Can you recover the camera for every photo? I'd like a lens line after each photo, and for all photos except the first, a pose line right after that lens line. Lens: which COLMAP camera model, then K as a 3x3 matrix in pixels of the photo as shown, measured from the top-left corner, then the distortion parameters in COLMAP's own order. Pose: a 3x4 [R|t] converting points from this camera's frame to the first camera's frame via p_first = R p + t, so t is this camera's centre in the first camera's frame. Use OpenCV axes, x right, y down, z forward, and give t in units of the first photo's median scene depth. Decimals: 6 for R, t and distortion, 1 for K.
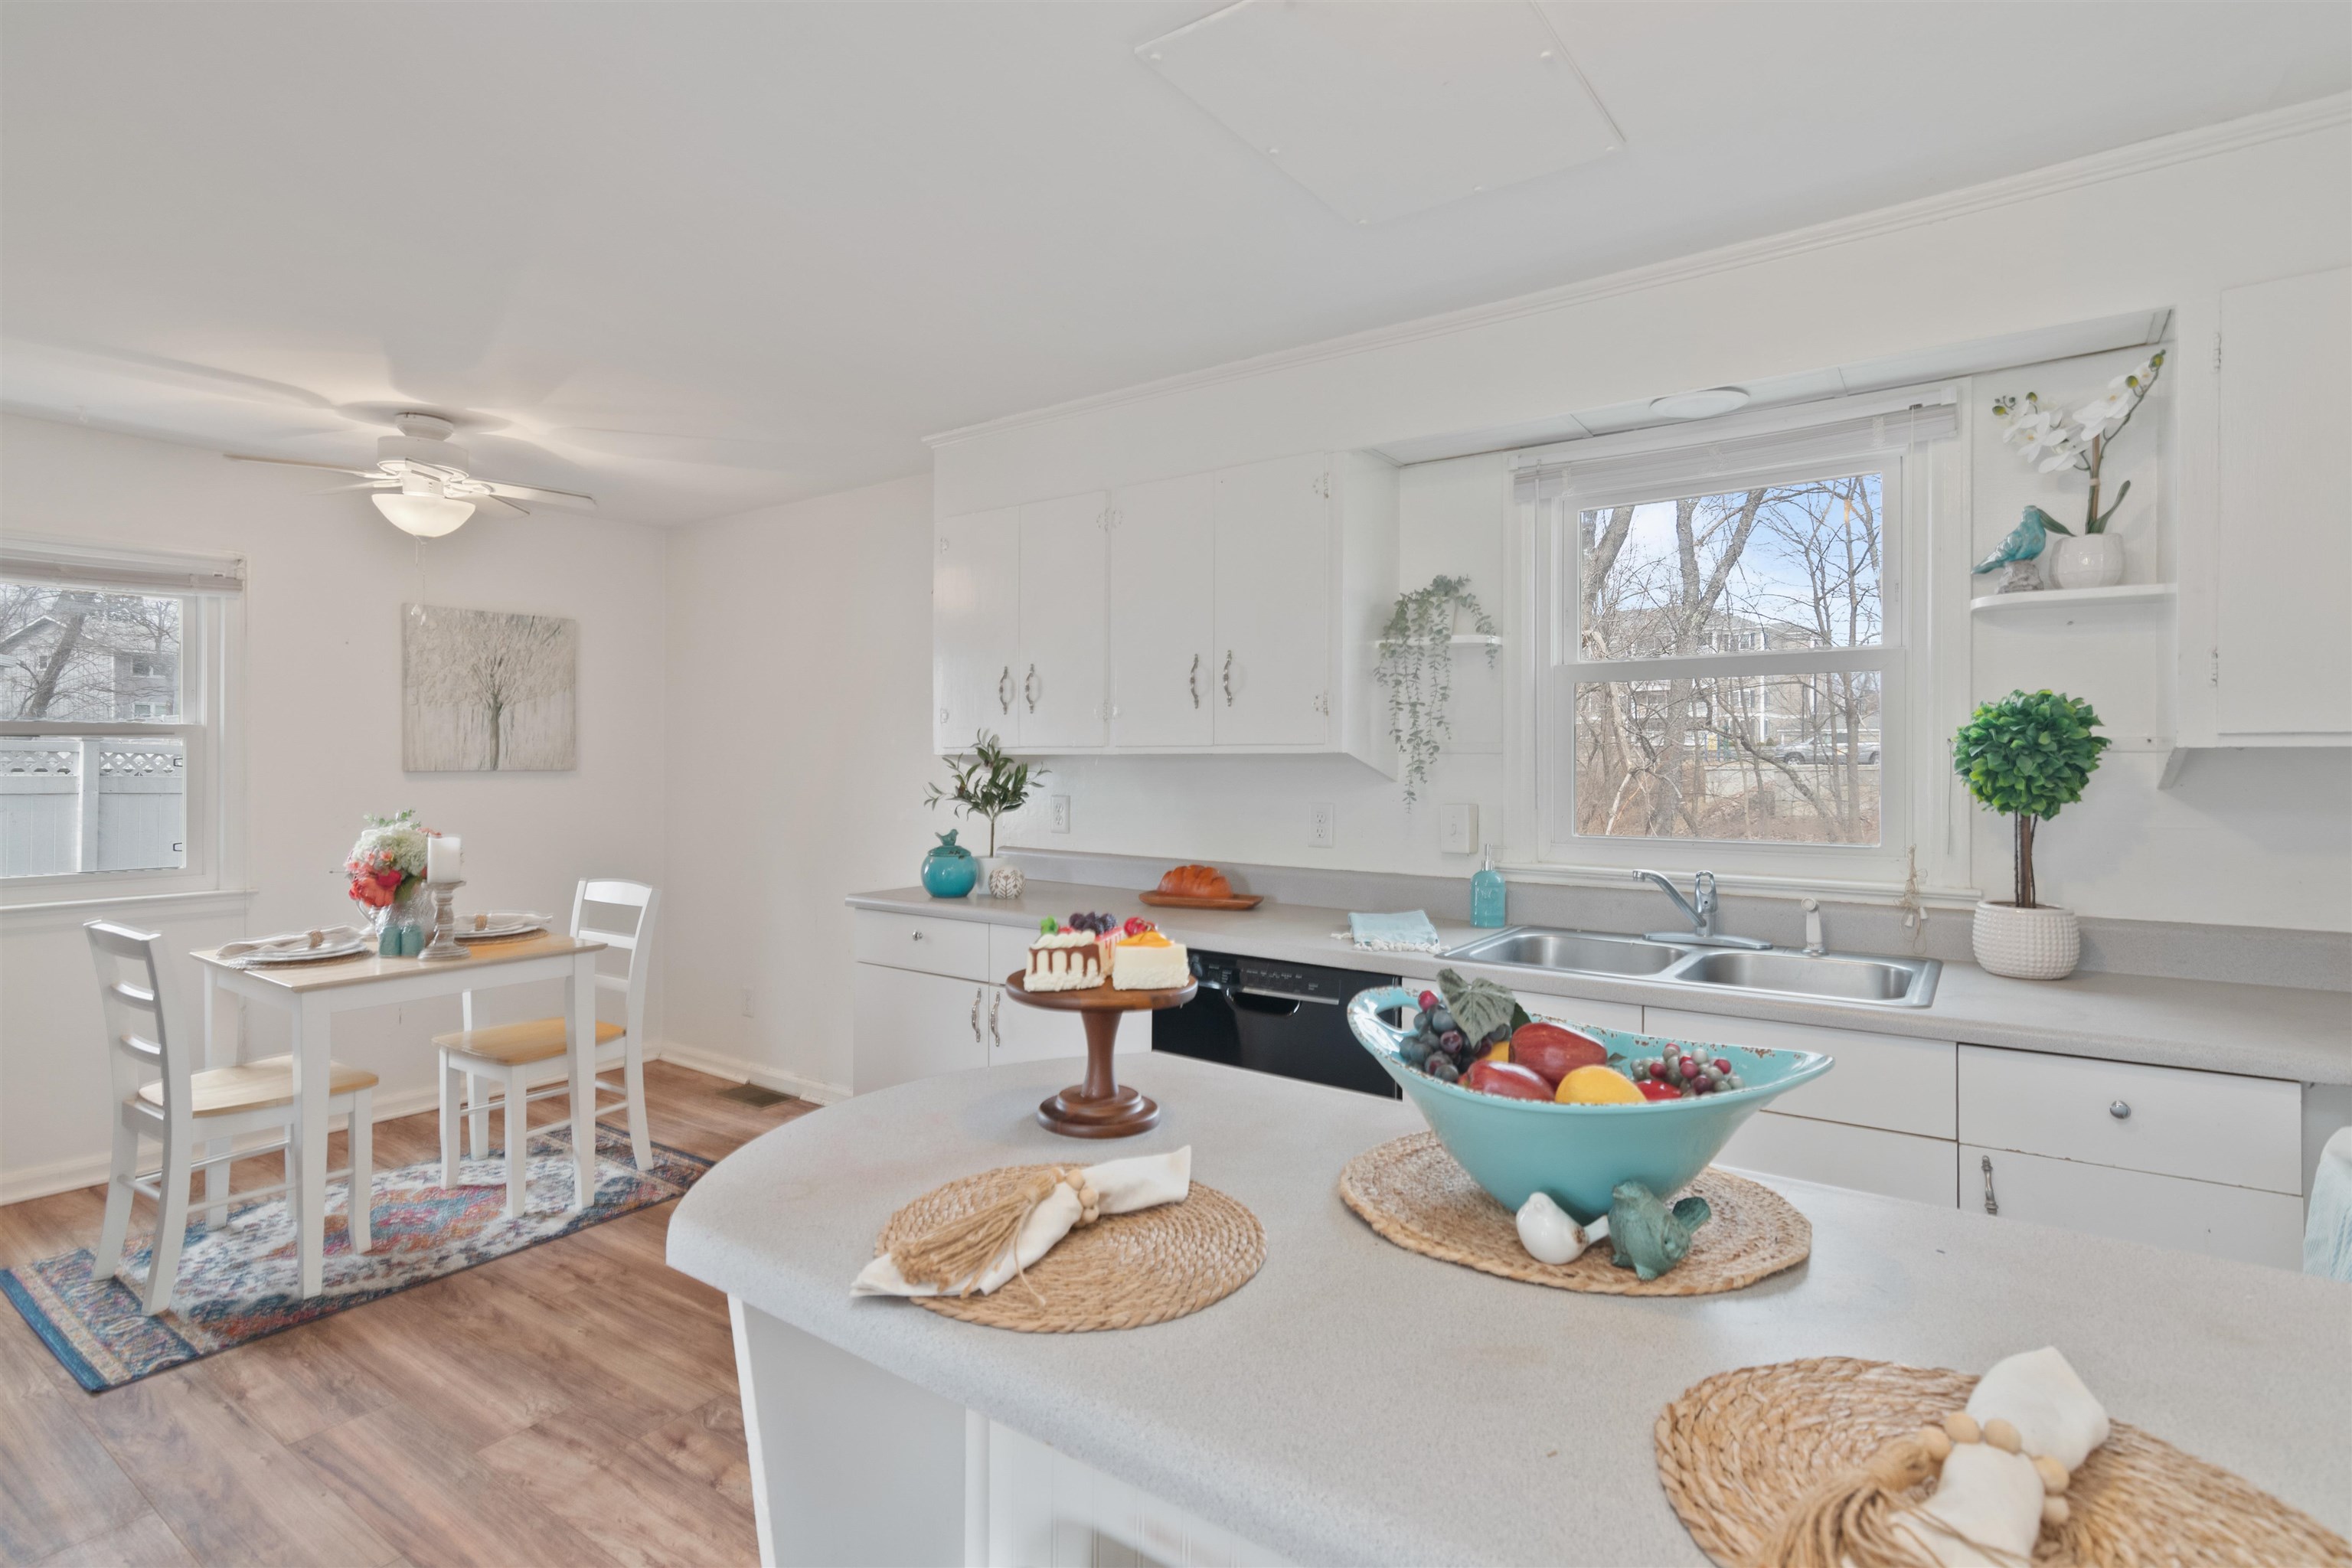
lens RADIAL K [[1149.5, 0, 1171.5], [0, 1149.5, 770.6], [0, 0, 1]] dist [0.000658, 0.001112]
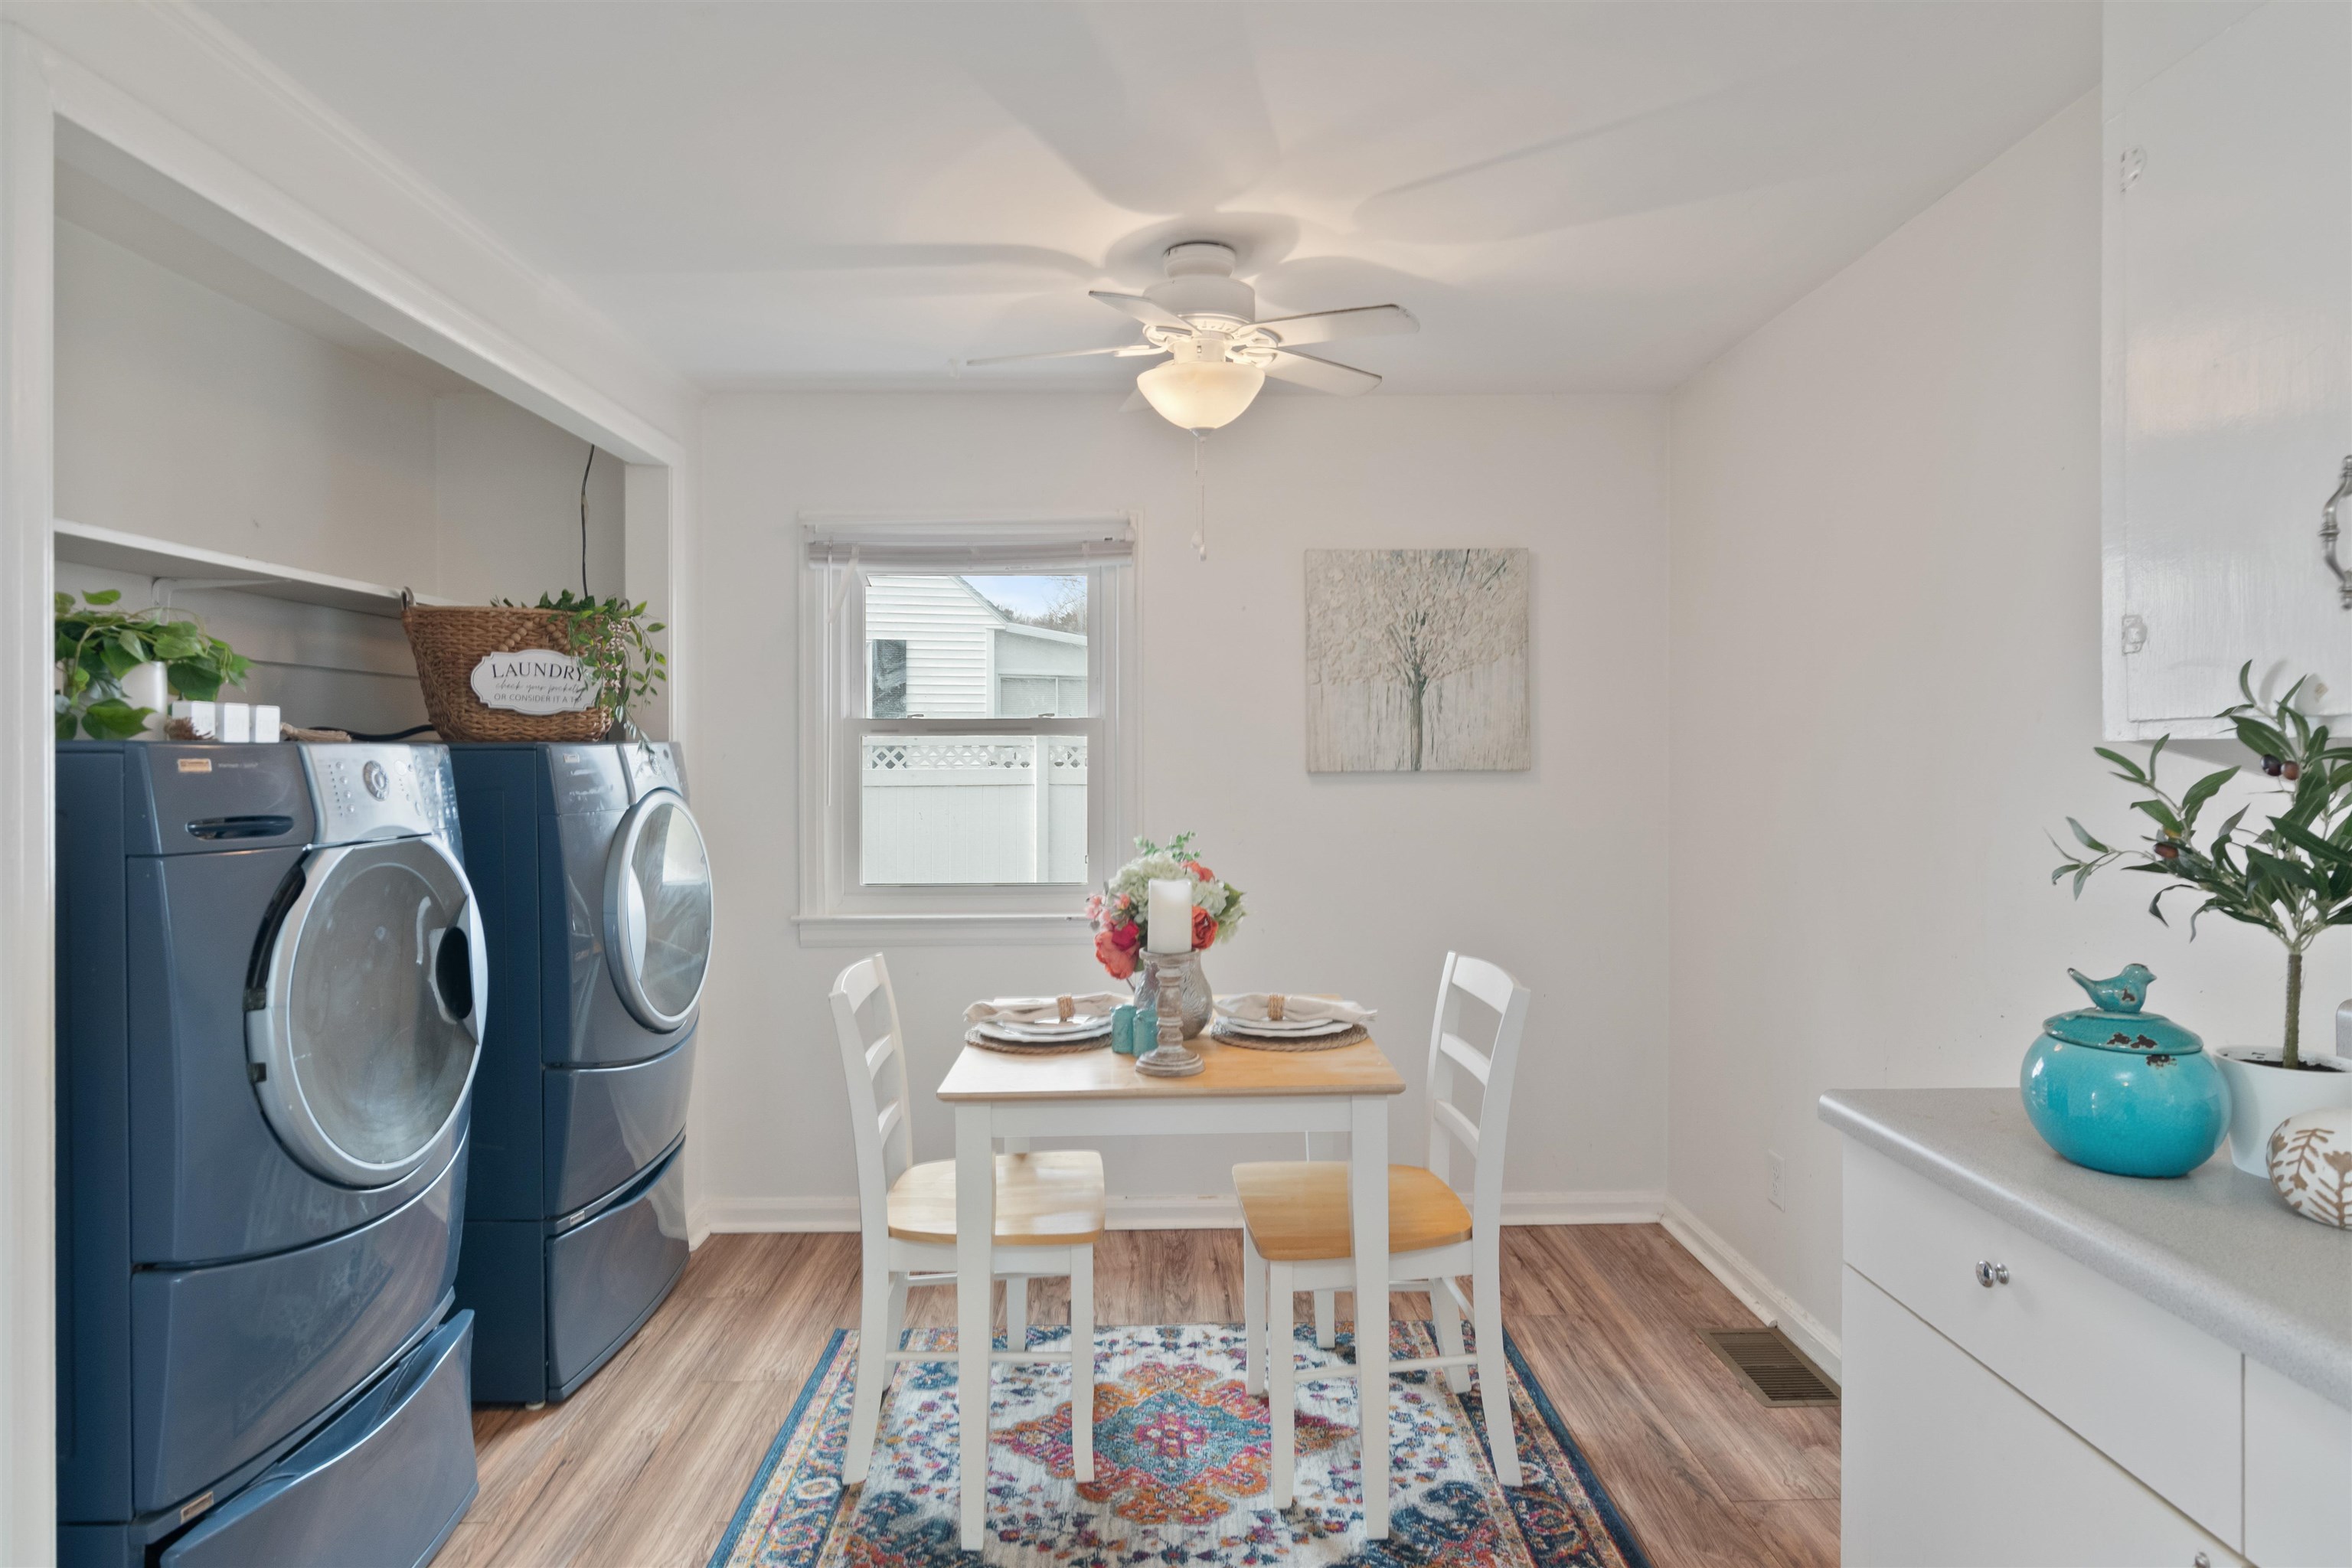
lens RADIAL K [[1243.9, 0, 1202.2], [0, 1243.9, 753.0], [0, 0, 1]] dist [-0.002095, -0.000597]
pose [[0.592895, -0.006018, -0.805257, -0.064012], [-0.000546, 0.999969, -0.007876, -0.007725], [0.805279, 0.005109, 0.592874, 0.608970]]
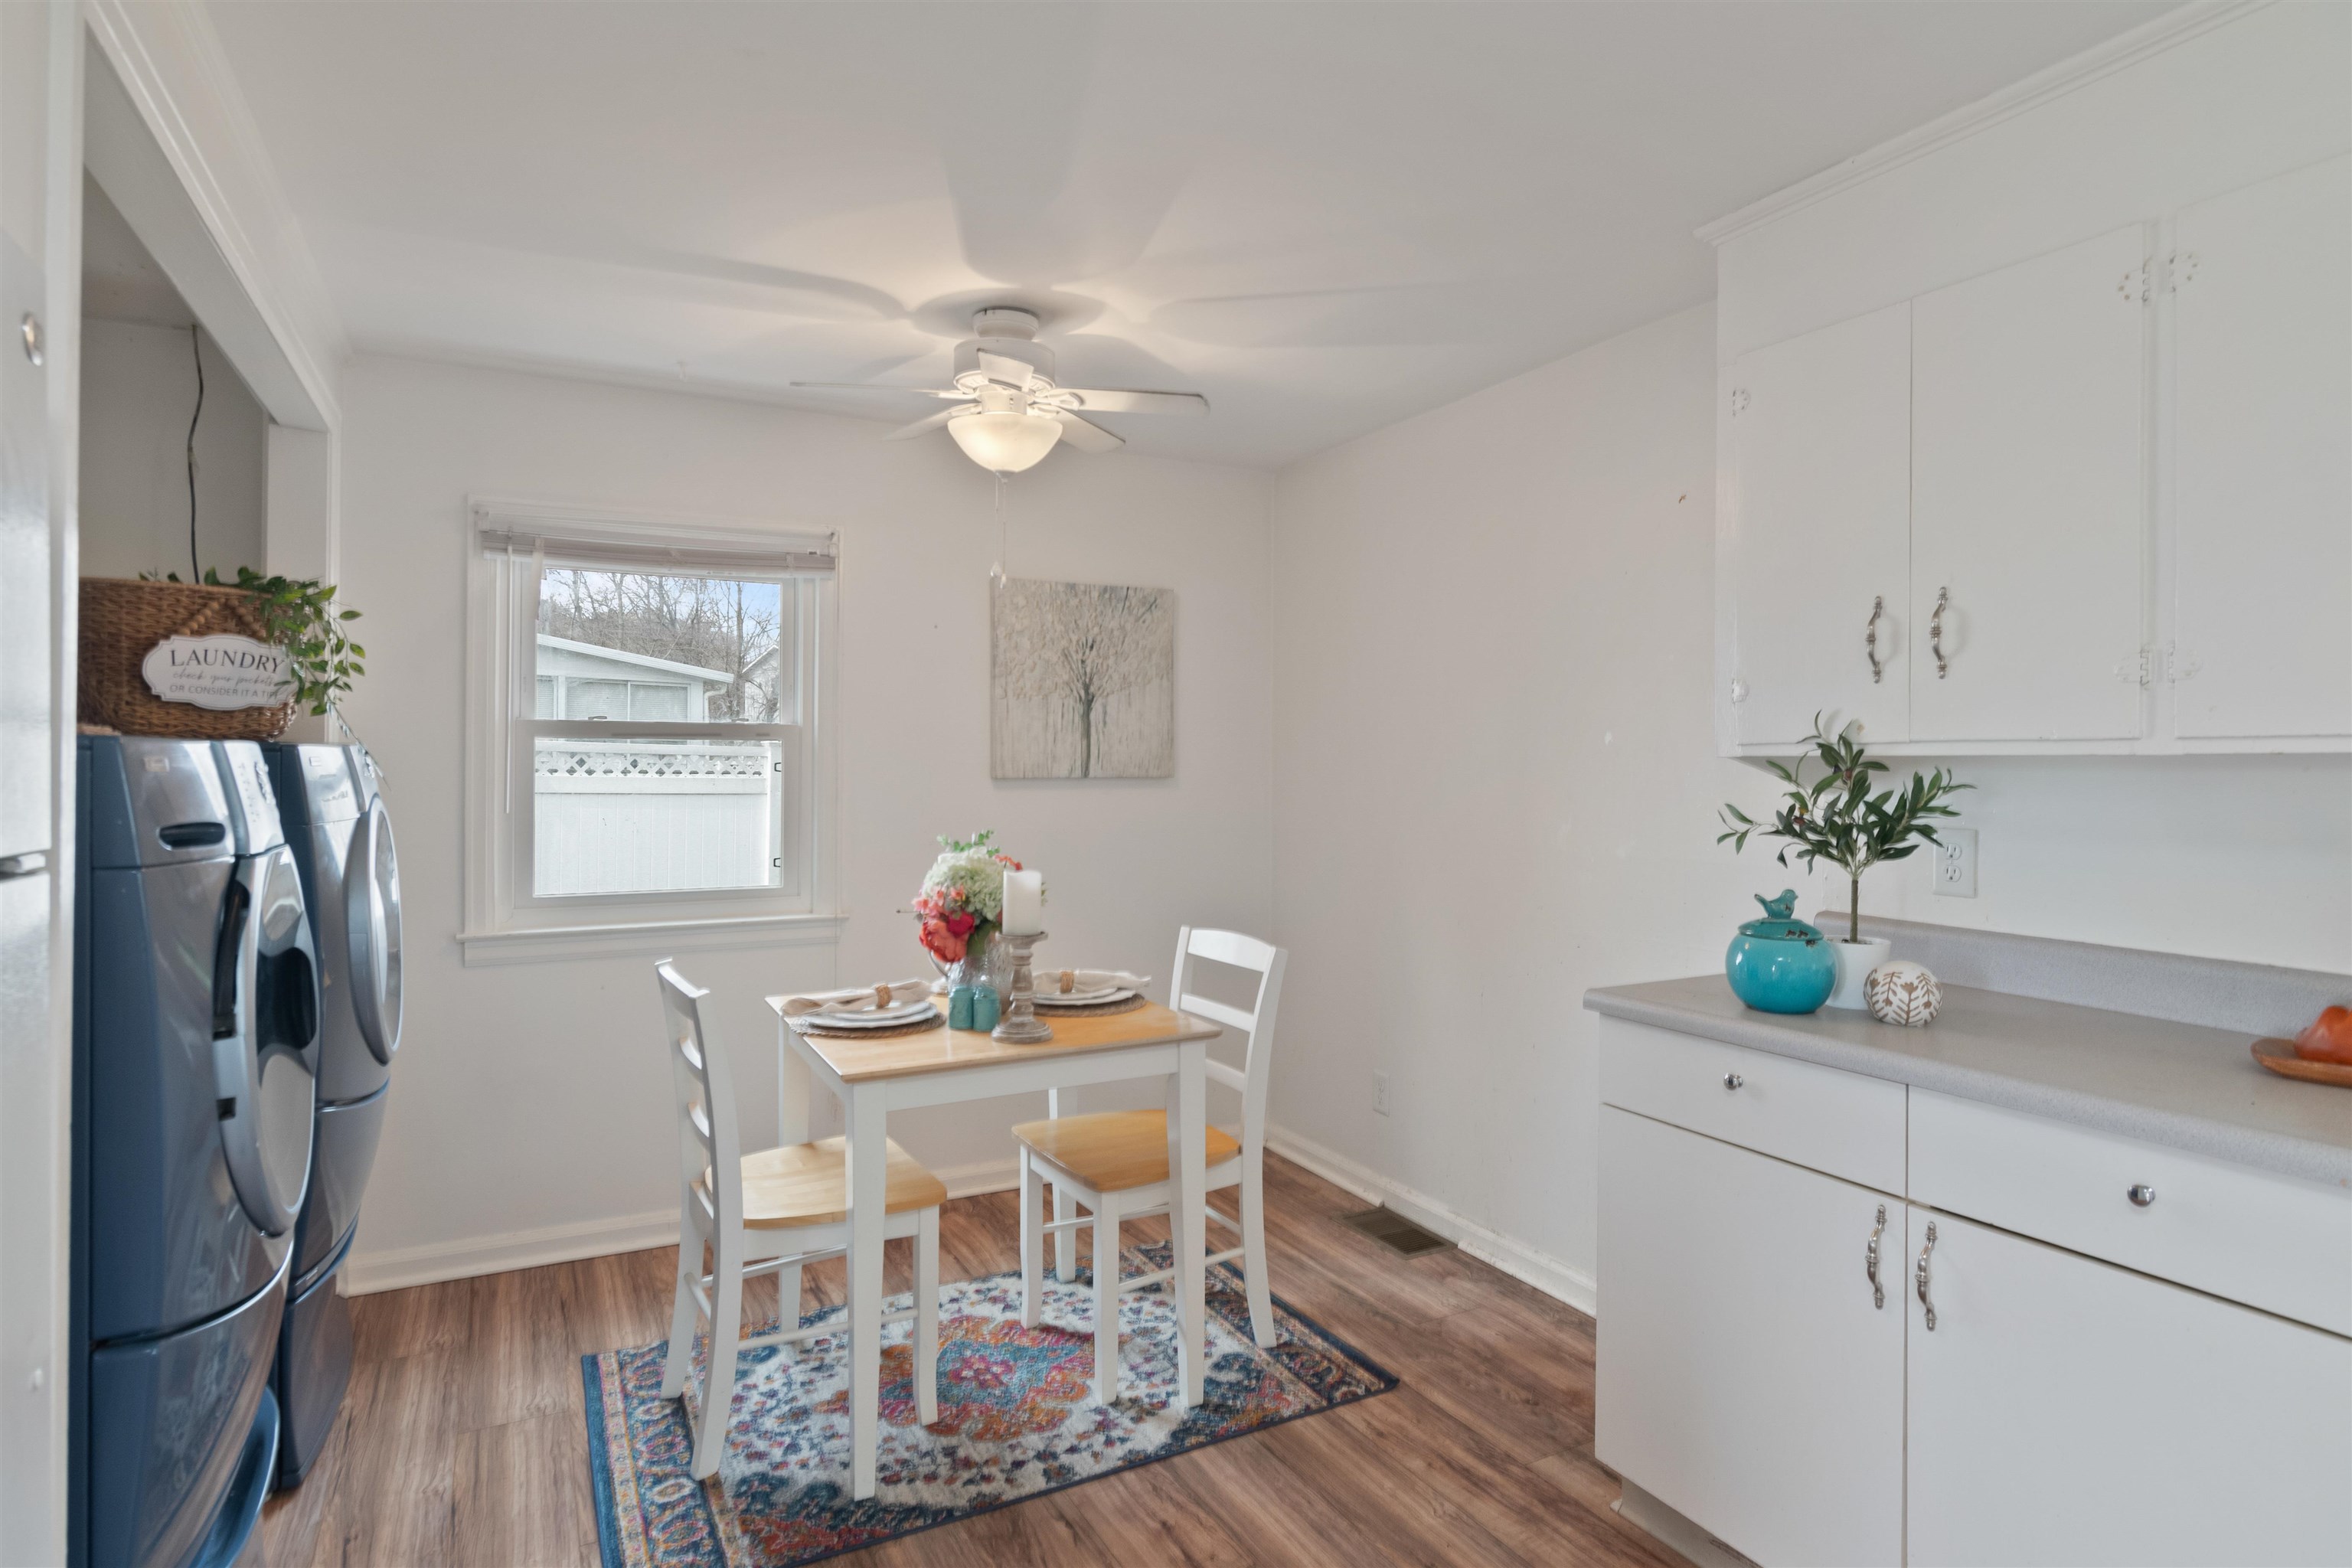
lens RADIAL K [[1243.9, 0, 1156.2], [0, 1243.9, 758.4], [0, 0, 1]] dist [-0.002095, -0.000597]
pose [[0.886990, -0.002413, -0.461782, -0.194518], [-0.003629, 0.999919, -0.012196, -0.004724], [0.461774, 0.012494, 0.886910, 0.341570]]
